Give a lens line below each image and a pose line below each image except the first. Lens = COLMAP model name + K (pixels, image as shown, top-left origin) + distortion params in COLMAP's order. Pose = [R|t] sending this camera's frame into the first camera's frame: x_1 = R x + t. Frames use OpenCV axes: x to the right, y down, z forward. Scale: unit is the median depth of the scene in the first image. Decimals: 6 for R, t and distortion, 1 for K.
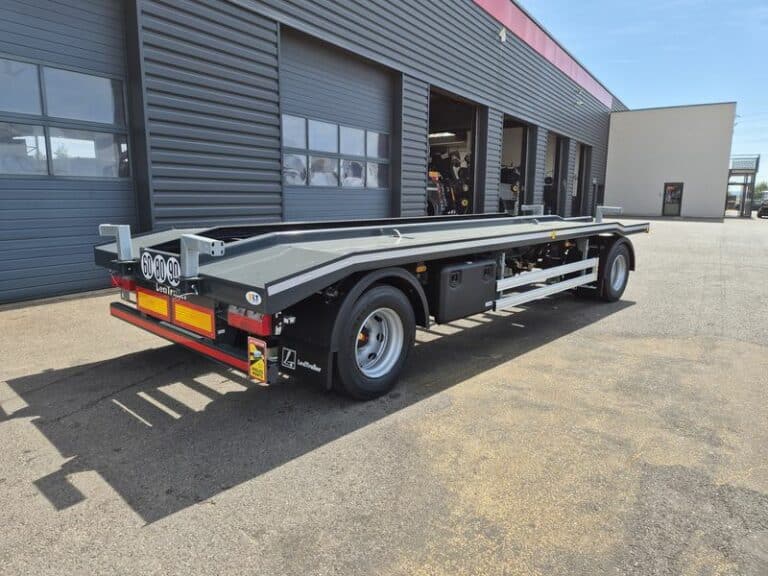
lens RADIAL K [[509.6, 0, 382.7], [0, 509.6, 284.0], [0, 0, 1]] dist [0.056840, -0.047841]
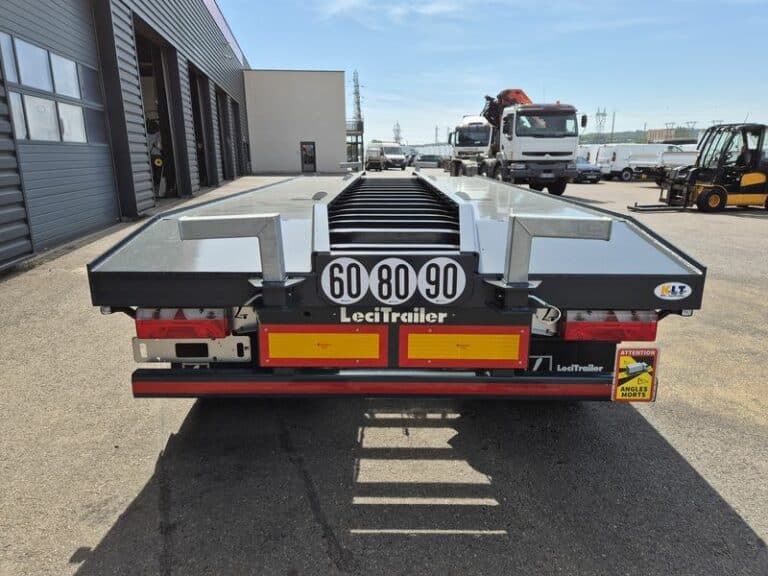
lens RADIAL K [[509.6, 0, 381.7], [0, 509.6, 285.3], [0, 0, 1]] dist [0.056840, -0.047841]
pose [[0.743882, -0.180529, 0.643467, -0.525524], [0.129594, 0.983514, 0.126115, -0.063953], [-0.655626, -0.010425, 0.755014, 0.371967]]
